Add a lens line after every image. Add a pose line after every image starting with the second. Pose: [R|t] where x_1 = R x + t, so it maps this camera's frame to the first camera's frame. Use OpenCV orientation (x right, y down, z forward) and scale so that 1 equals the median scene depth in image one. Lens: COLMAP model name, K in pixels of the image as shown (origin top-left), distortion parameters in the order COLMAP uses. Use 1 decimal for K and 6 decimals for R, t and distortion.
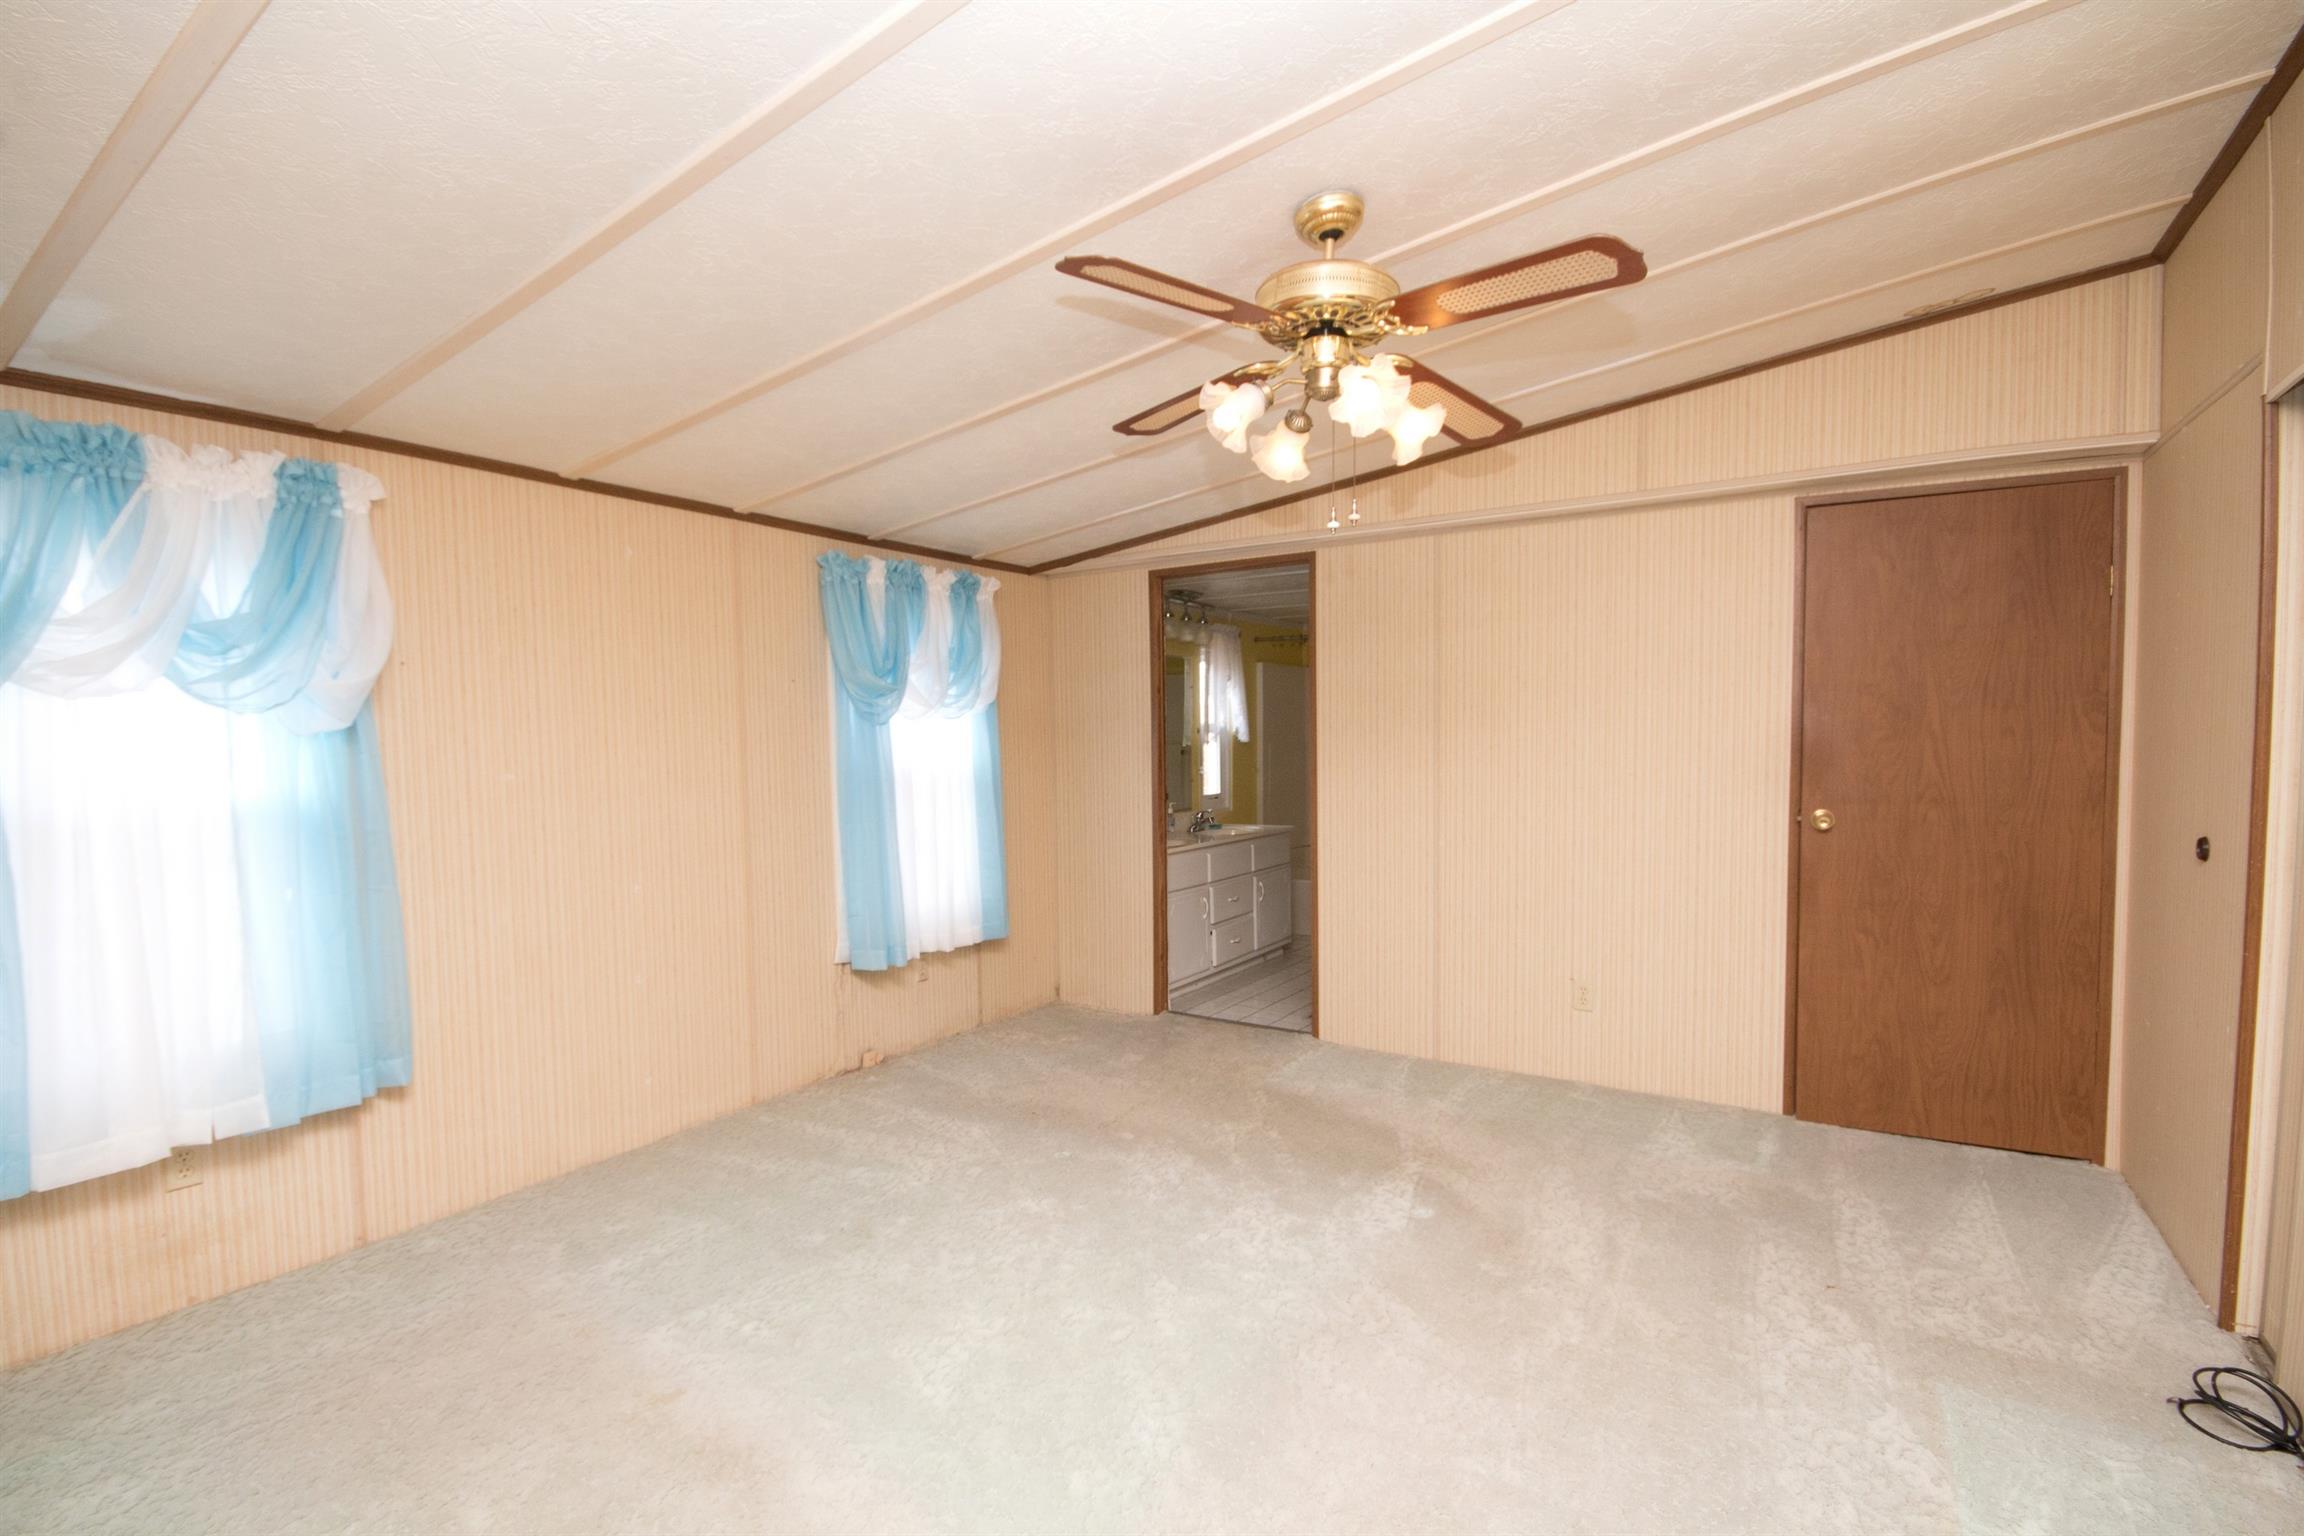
lens RADIAL K [[1084.5, 0, 1140.8], [0, 1084.5, 788.7], [0, 0, 1]] dist [-0.001652, -0.000626]
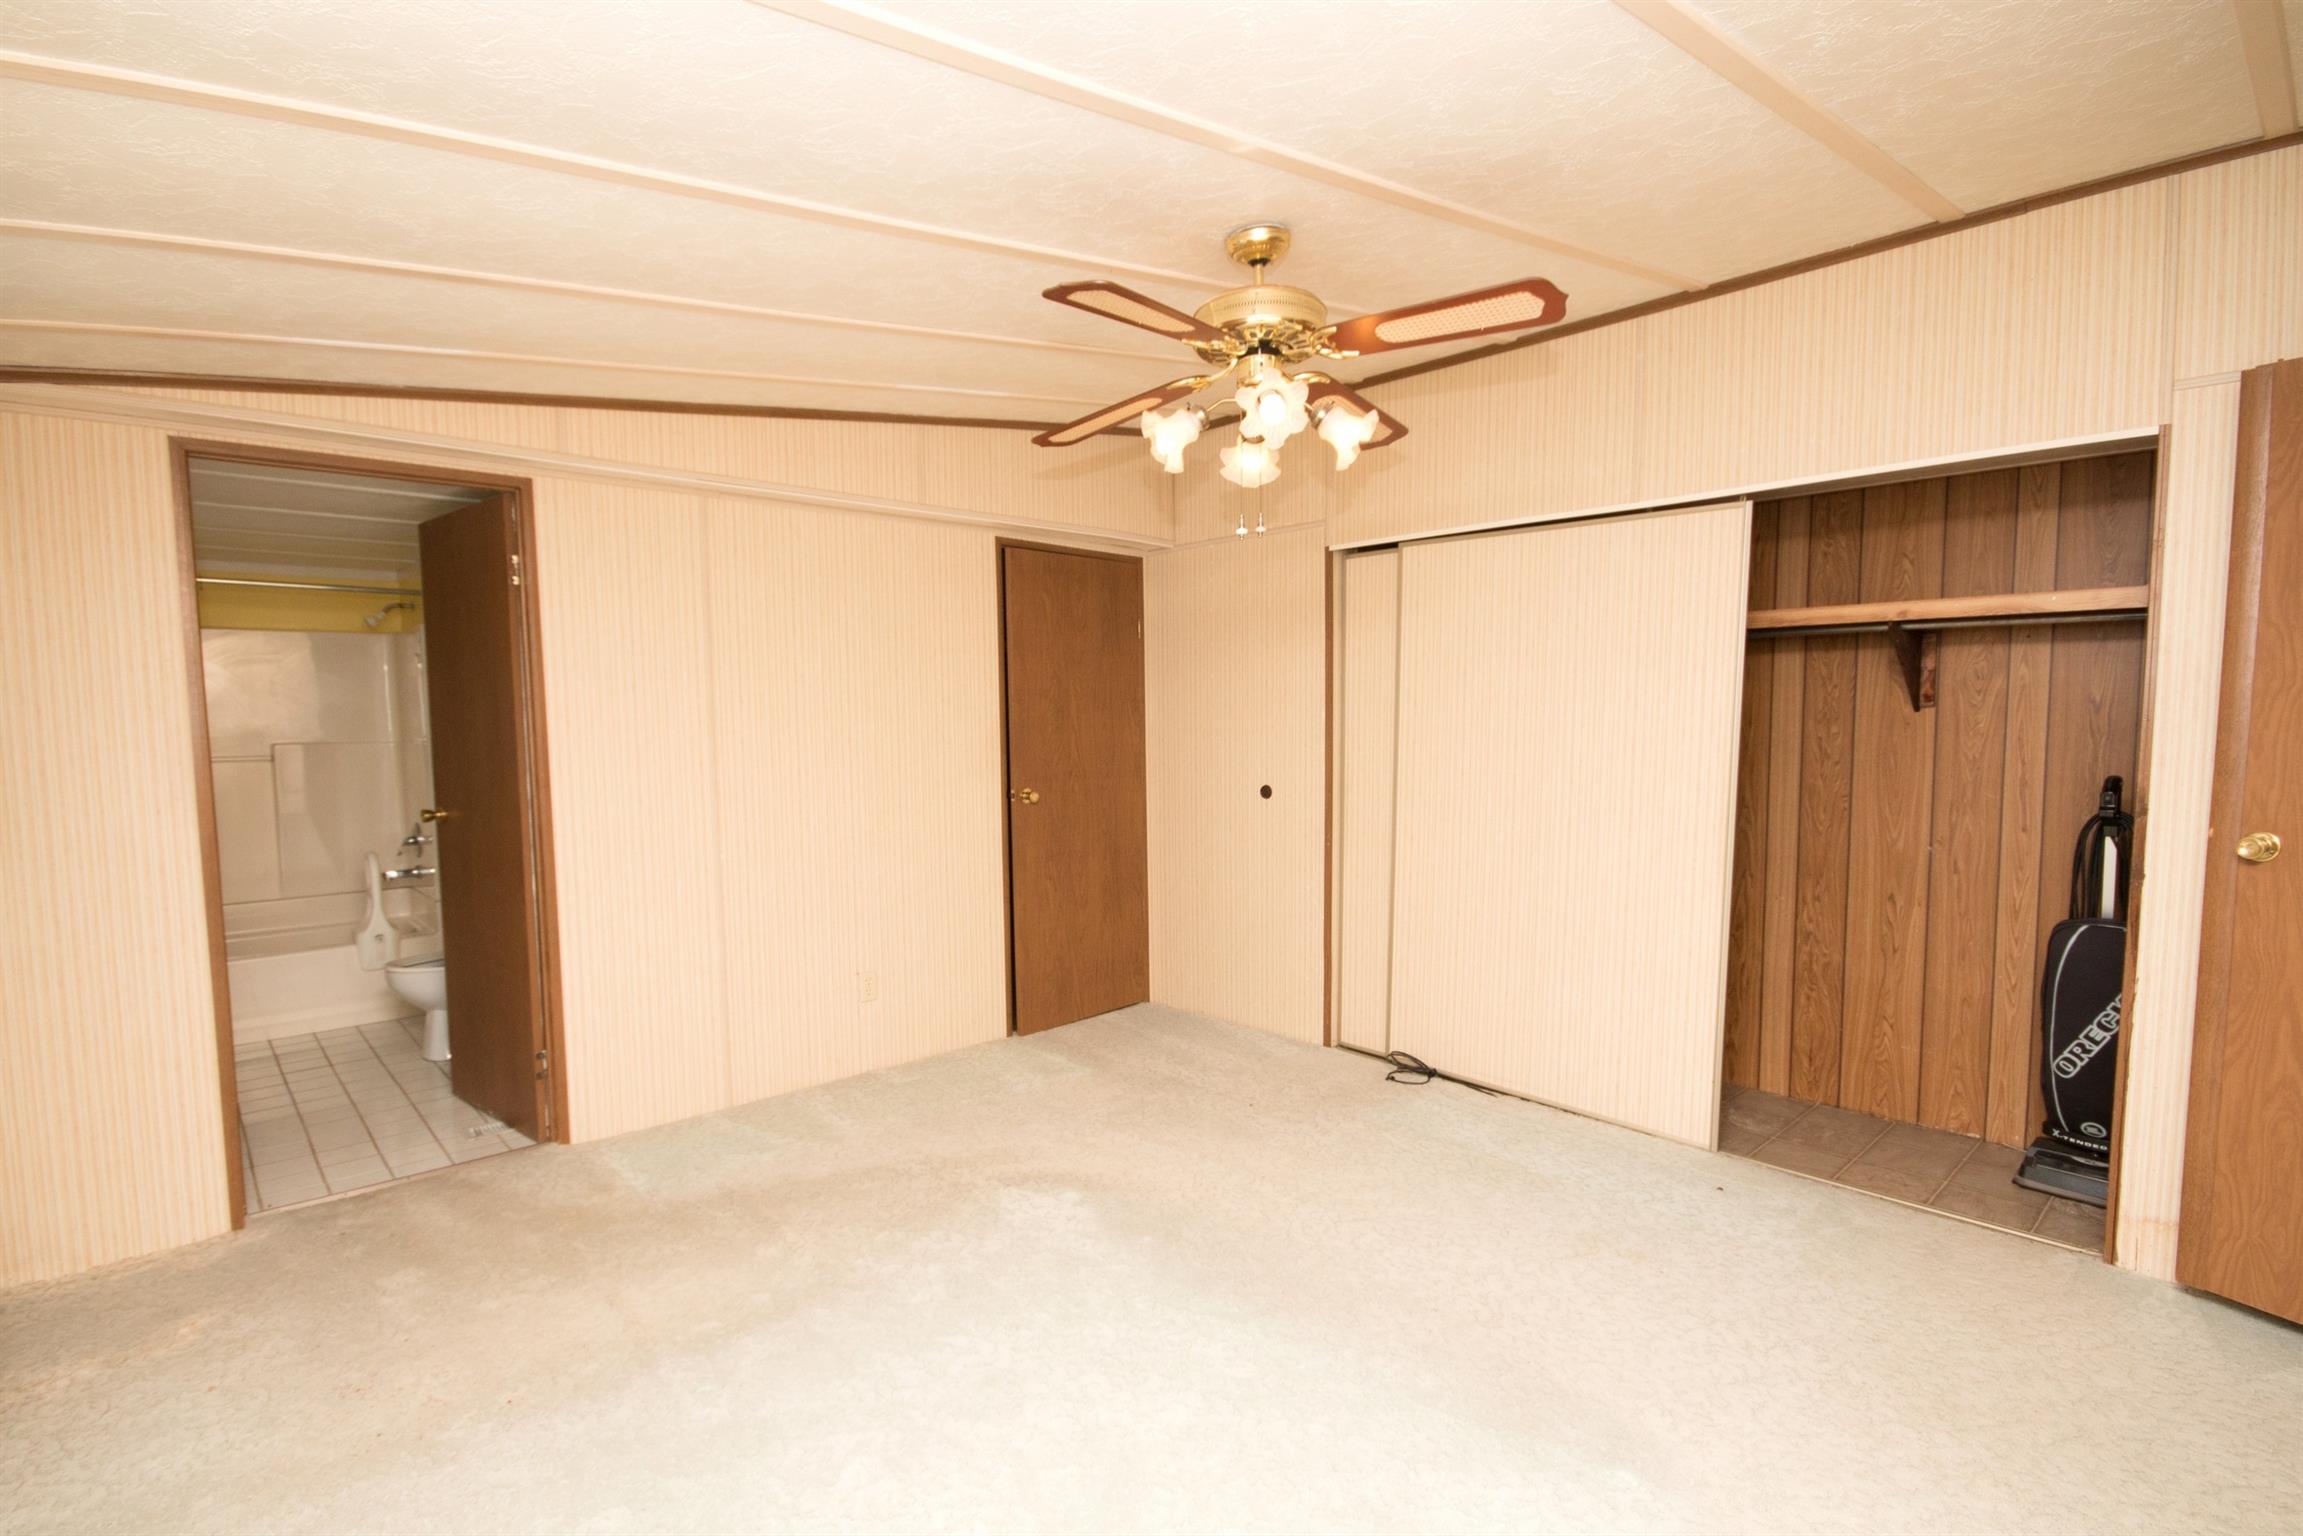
lens RADIAL K [[1107.7, 0, 1150.6], [0, 1107.7, 779.7], [0, 0, 1]] dist [-0.001161, 0.000026]
pose [[0.234584, -0.048348, 0.970893, -0.595696], [0.054720, 0.997836, 0.036468, -0.029267], [-0.970554, 0.044572, 0.236722, 0.548924]]
